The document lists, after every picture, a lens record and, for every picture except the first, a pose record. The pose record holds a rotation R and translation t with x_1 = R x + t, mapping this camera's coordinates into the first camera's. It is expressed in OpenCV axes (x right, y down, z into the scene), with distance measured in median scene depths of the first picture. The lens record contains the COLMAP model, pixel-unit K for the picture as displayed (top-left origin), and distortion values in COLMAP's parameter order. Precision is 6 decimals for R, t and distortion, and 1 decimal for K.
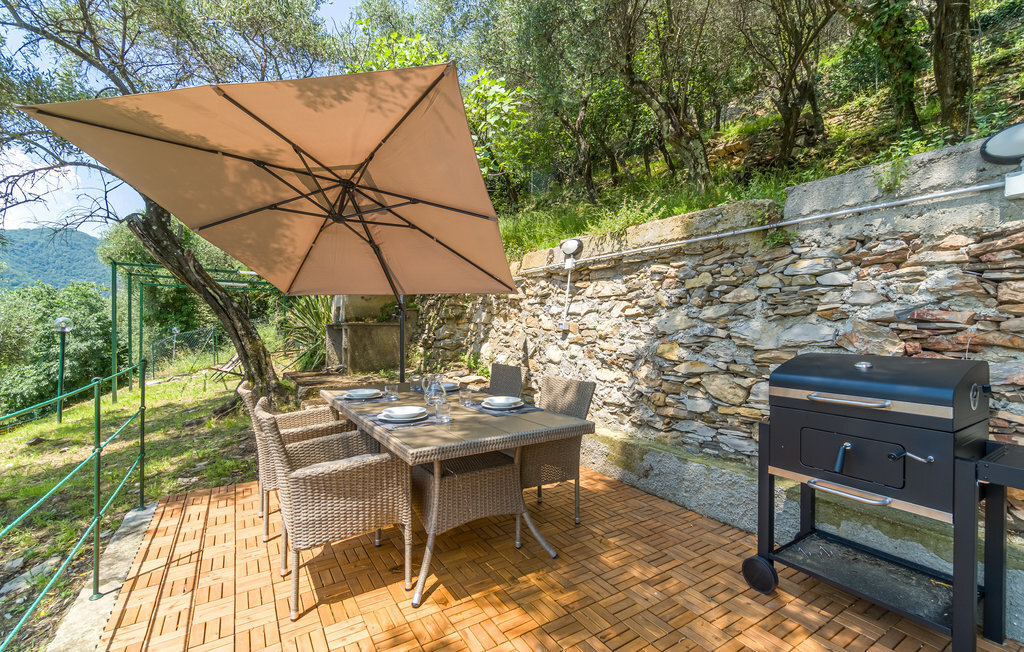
lens RADIAL K [[438.8, 0, 512.8], [0, 438.8, 332.8], [0, 0, 1]] dist [0.001746, 0.000262]
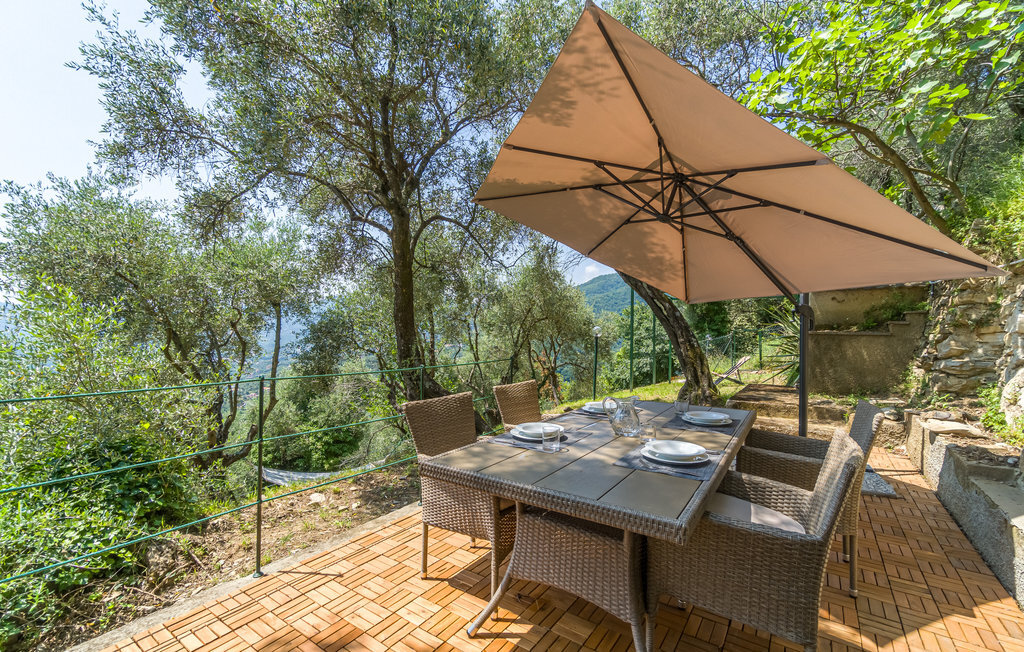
lens RADIAL K [[438.8, 0, 512.8], [0, 438.8, 332.8], [0, 0, 1]] dist [0.001746, 0.000262]
pose [[0.396759, 0.006233, -0.917902, 0.176338], [-0.024271, 0.999699, -0.003703, -0.004354], [0.917602, 0.023747, 0.396791, 0.186324]]
